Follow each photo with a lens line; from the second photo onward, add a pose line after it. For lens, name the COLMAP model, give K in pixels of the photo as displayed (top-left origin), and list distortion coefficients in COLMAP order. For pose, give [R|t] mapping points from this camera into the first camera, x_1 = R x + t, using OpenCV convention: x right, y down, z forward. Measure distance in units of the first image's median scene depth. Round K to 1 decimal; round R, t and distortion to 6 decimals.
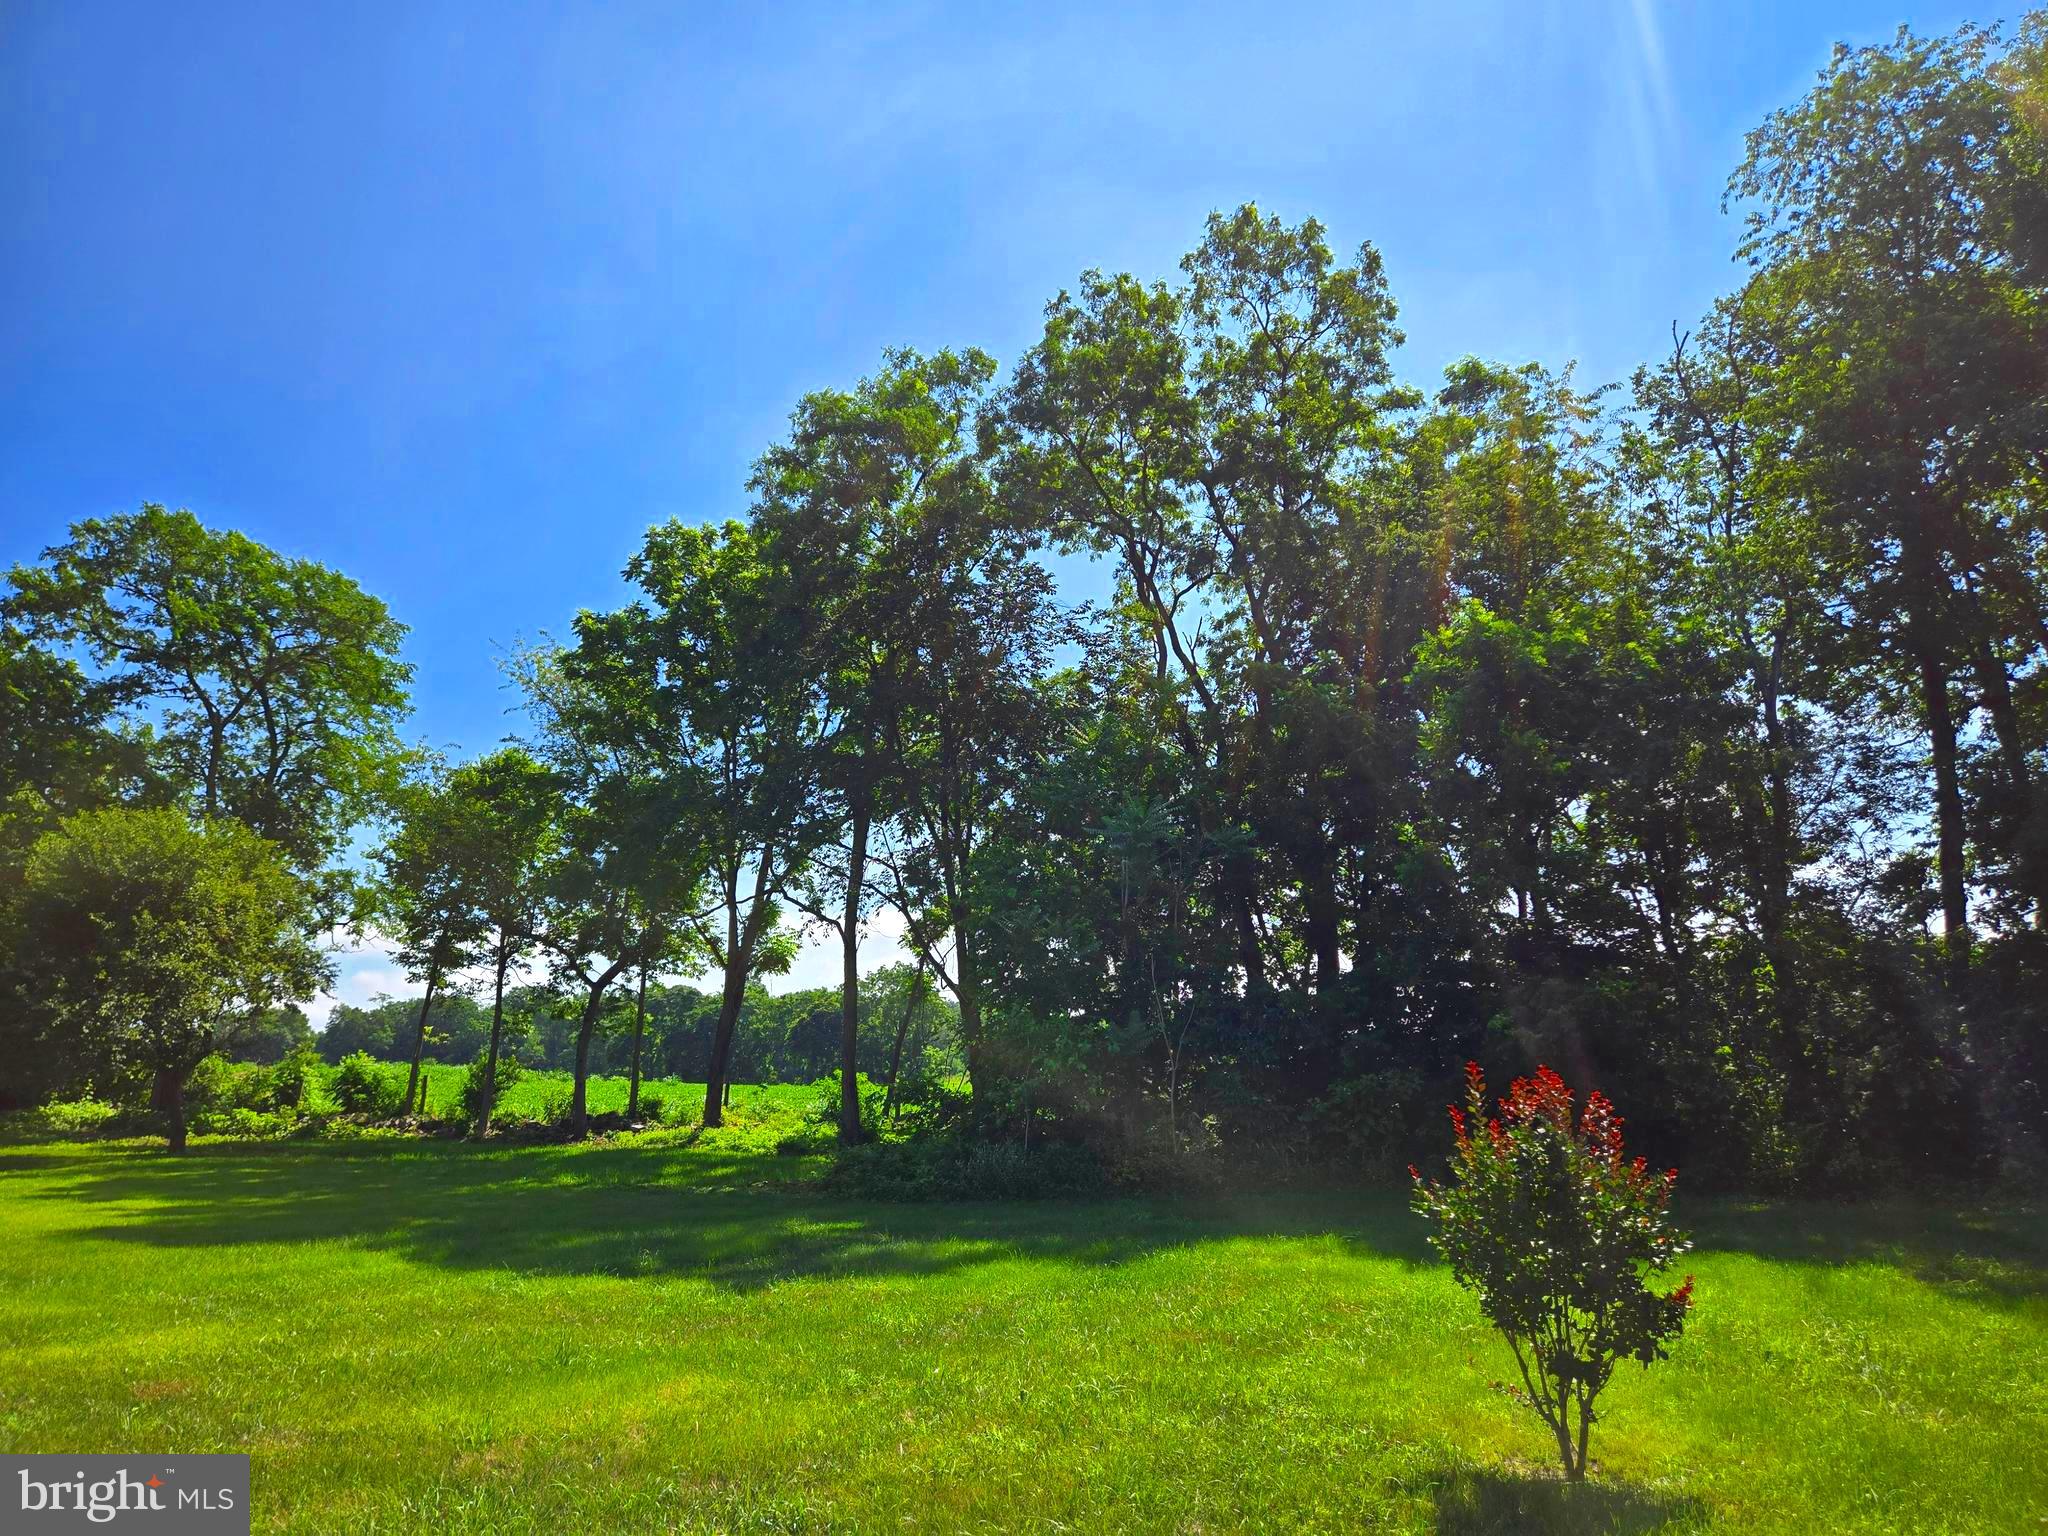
lens RADIAL K [[1359.1, 0, 1034.2], [0, 1359.1, 768.3], [0, 0, 1]] dist [0.076497, -0.069043]
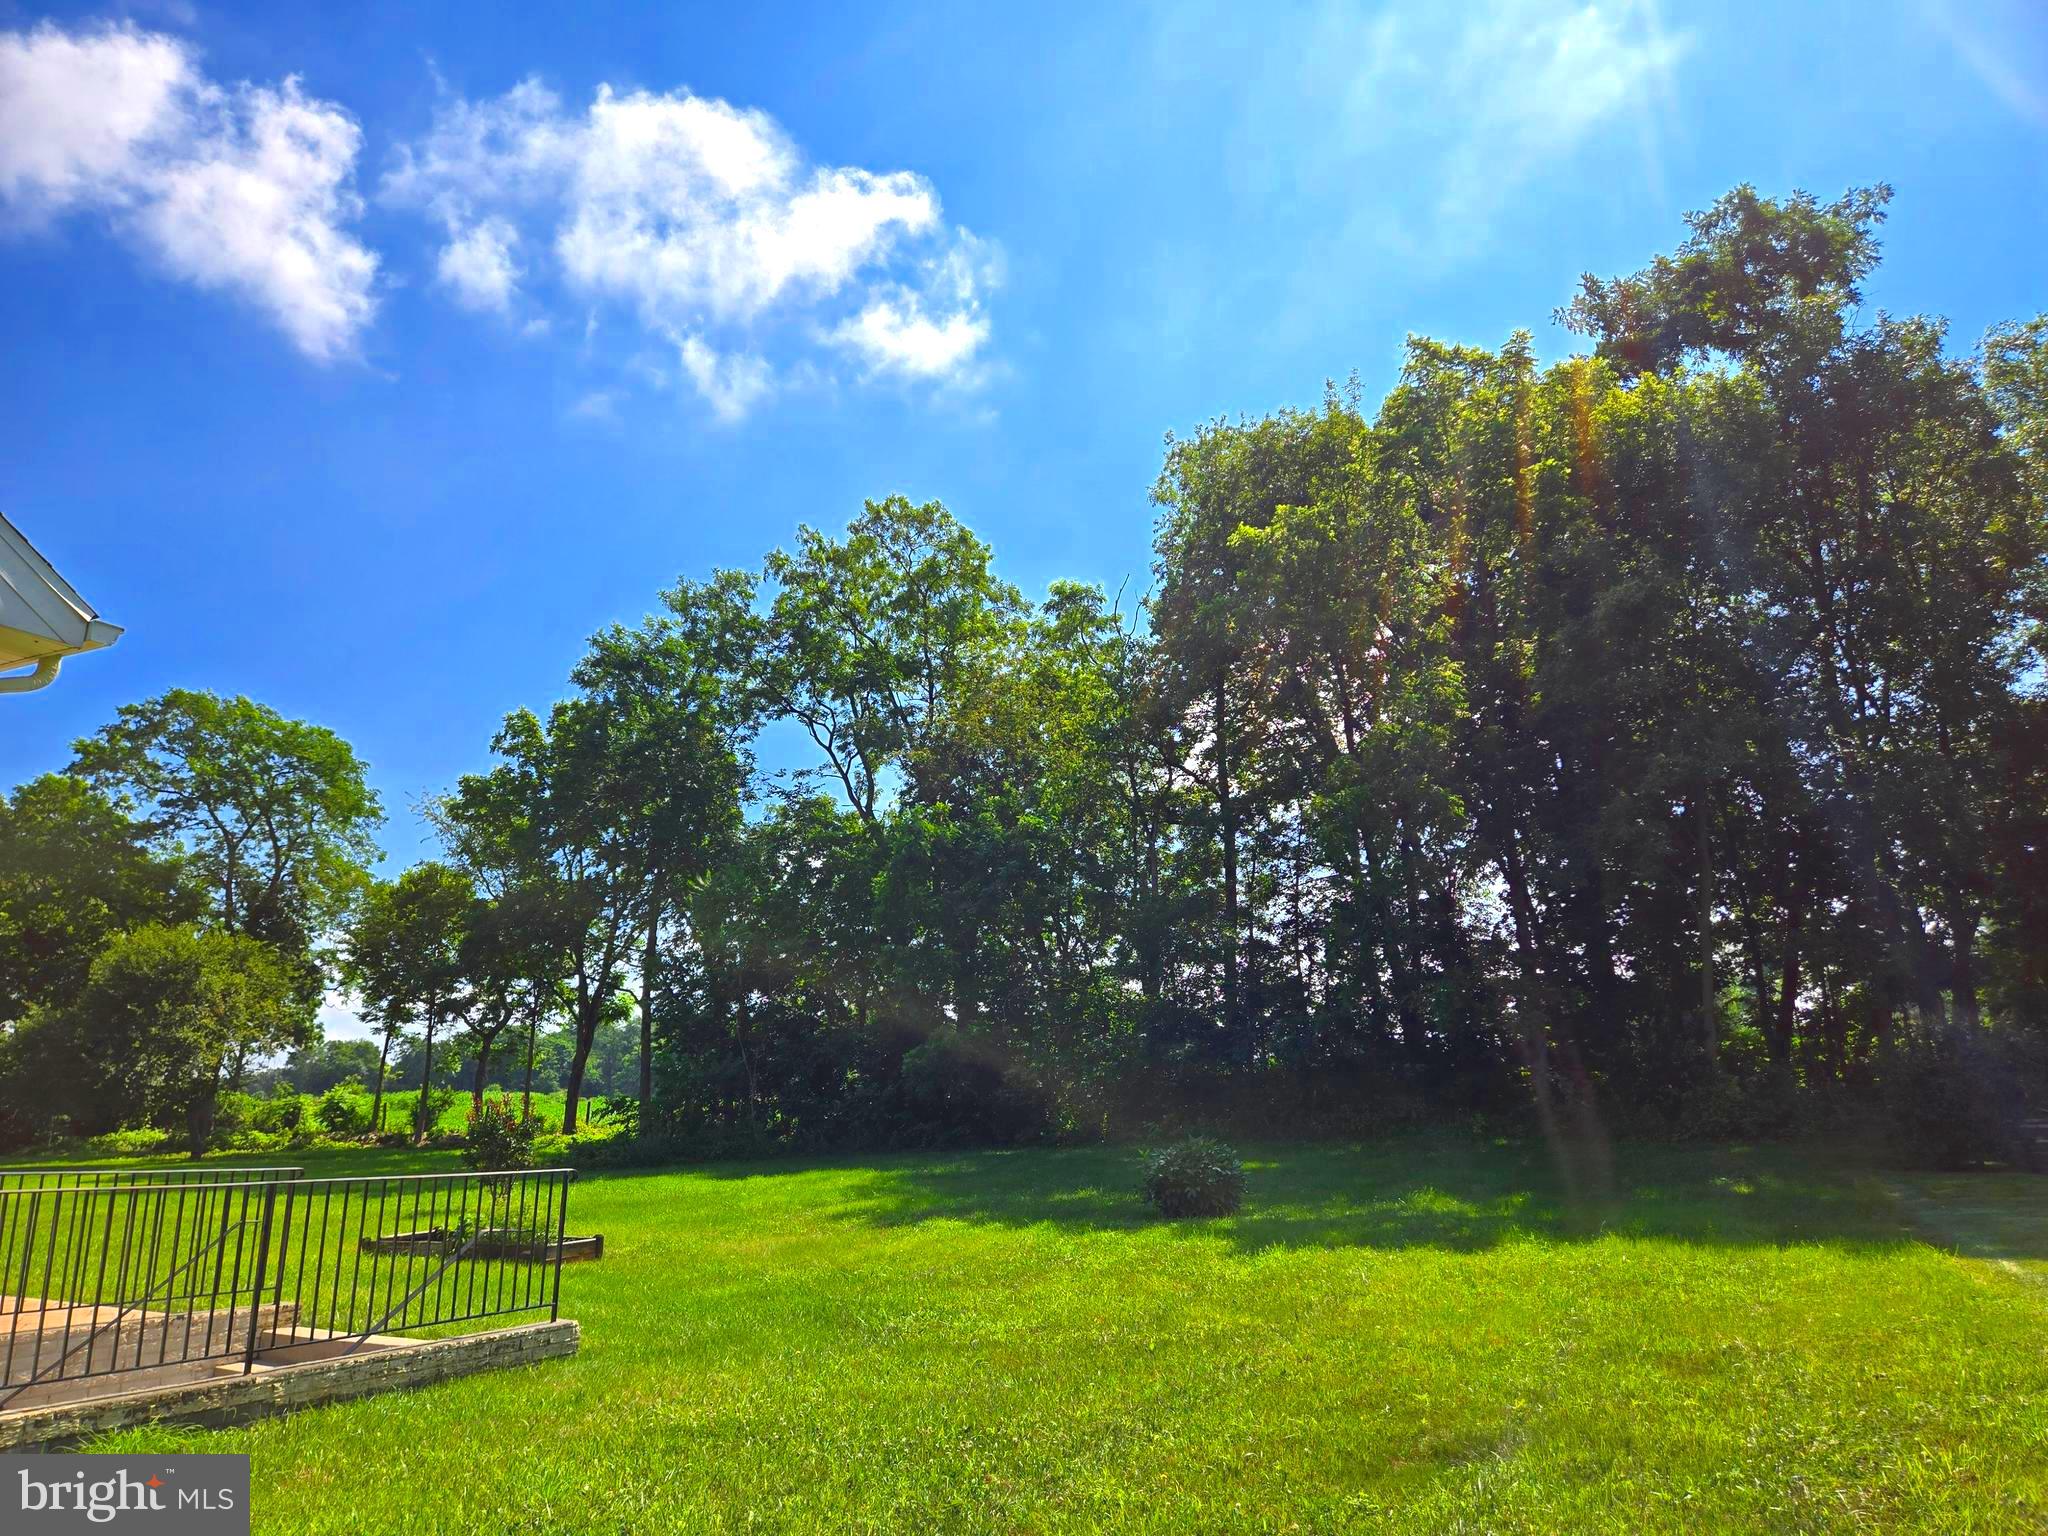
lens RADIAL K [[1359.1, 0, 1037.7], [0, 1359.1, 768.0], [0, 0, 1]] dist [0.076497, -0.069043]
pose [[0.998397, -0.038759, -0.041252, 0.336983], [0.038551, 0.999240, -0.005830, -0.092595], [0.041447, 0.004230, 0.999132, -0.417992]]
